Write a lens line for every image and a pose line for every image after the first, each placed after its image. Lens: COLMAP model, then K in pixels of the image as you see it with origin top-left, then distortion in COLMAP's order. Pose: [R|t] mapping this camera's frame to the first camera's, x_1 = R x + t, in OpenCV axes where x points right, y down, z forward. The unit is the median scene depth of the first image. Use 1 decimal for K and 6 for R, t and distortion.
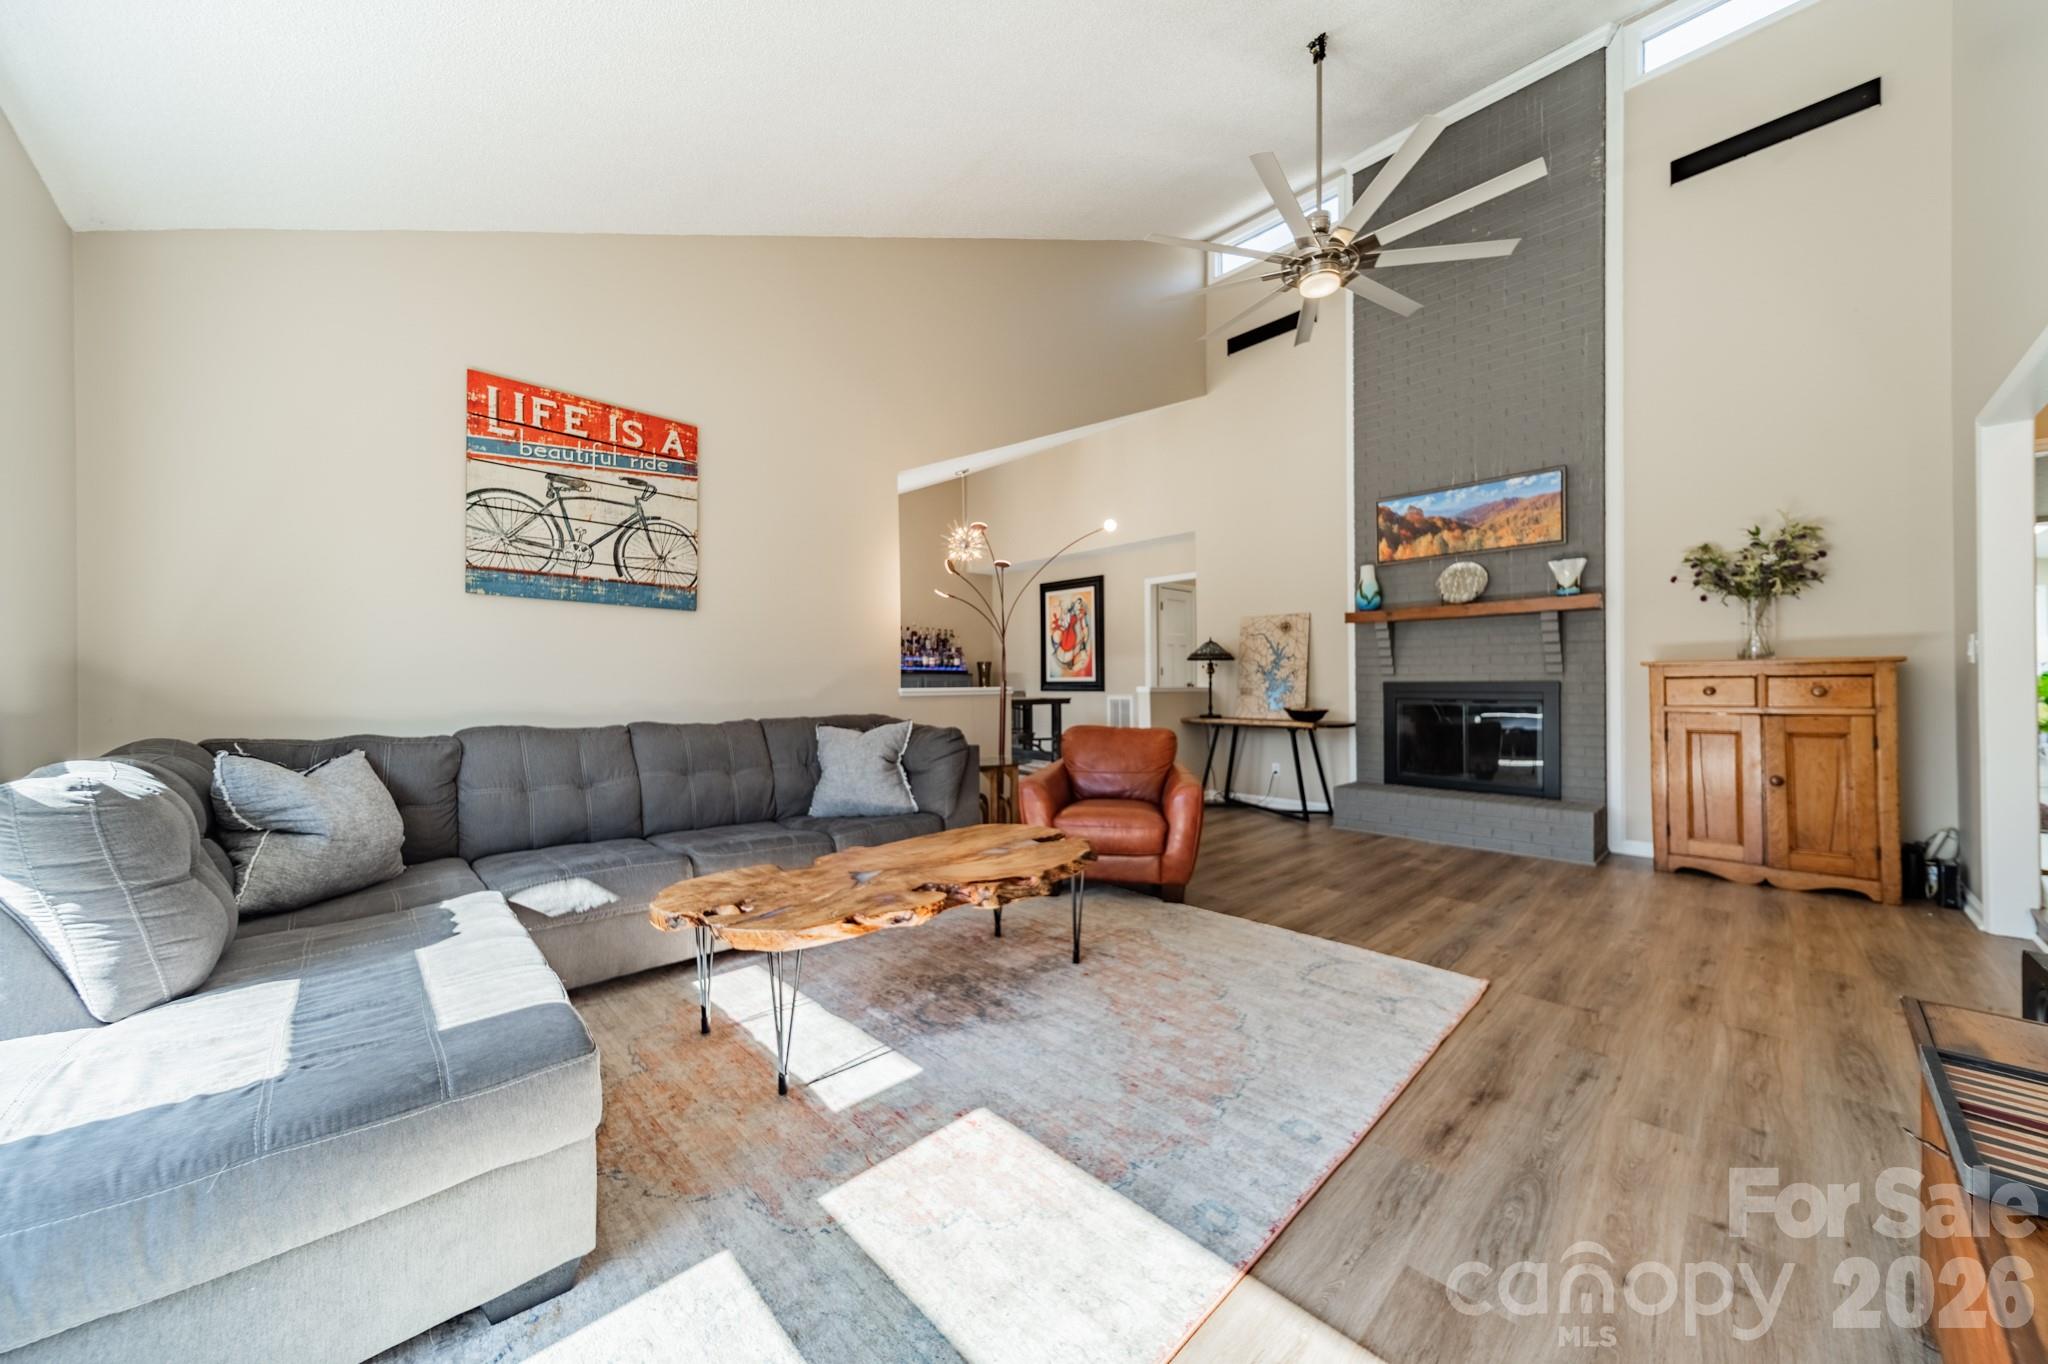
lens RADIAL K [[718.4, 0, 1030.2], [0, 718.4, 679.8], [0, 0, 1]] dist [0.006491, 0.000172]
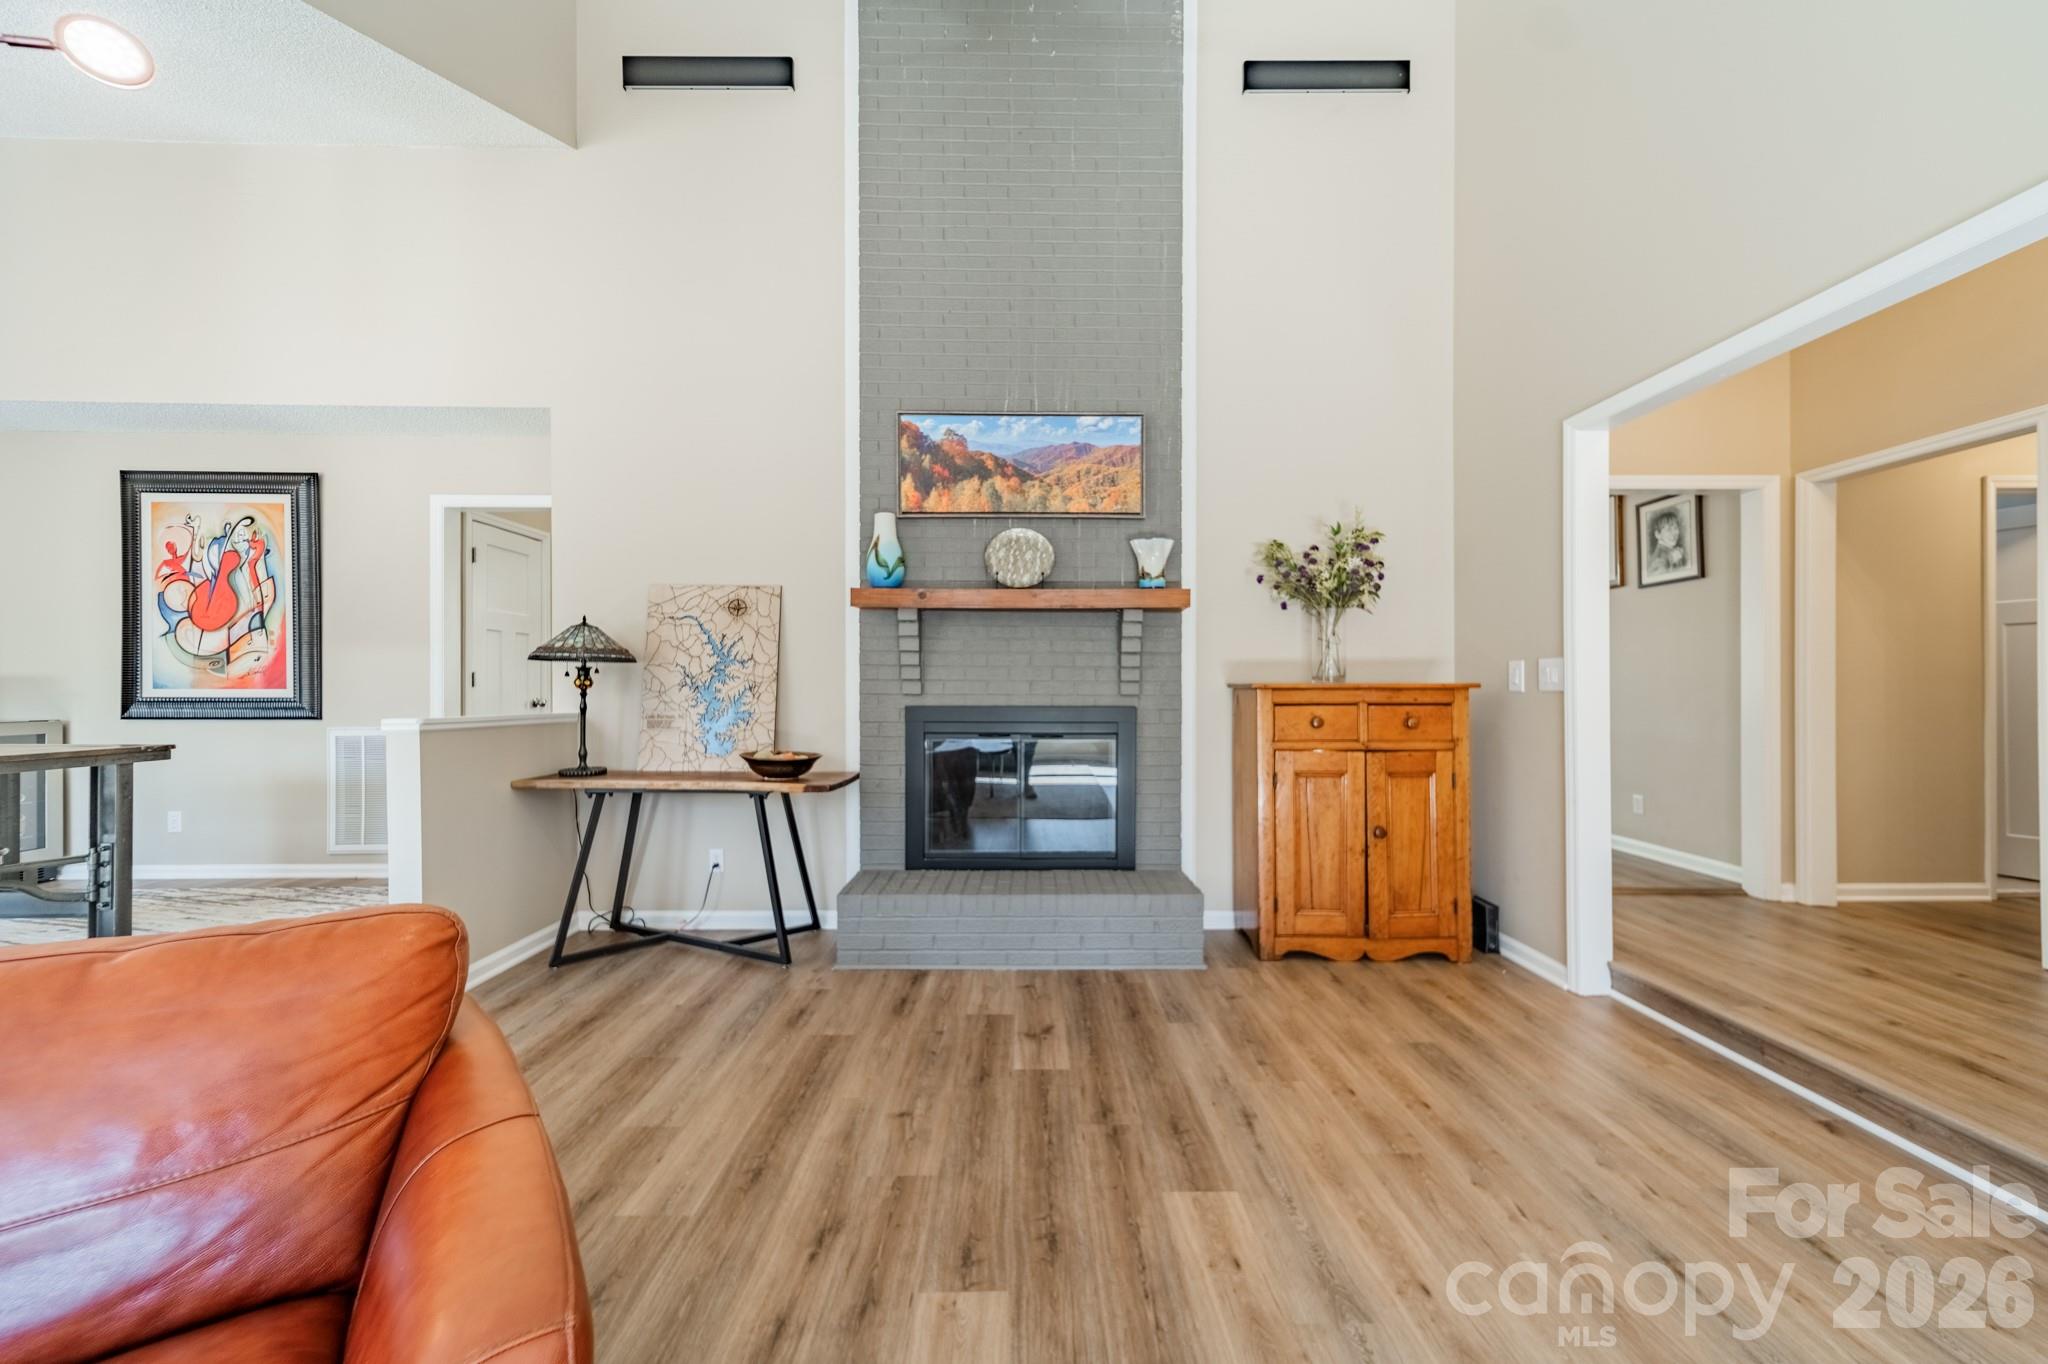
lens RADIAL K [[718.4, 0, 1034.7], [0, 718.4, 687.9], [0, 0, 1]] dist [0.006491, 0.000172]
pose [[0.682974, 0.006307, 0.730416, 0.115370], [-0.009115, 0.999958, -0.000112, -0.013448], [-0.730386, -0.006581, 0.683003, 0.499148]]
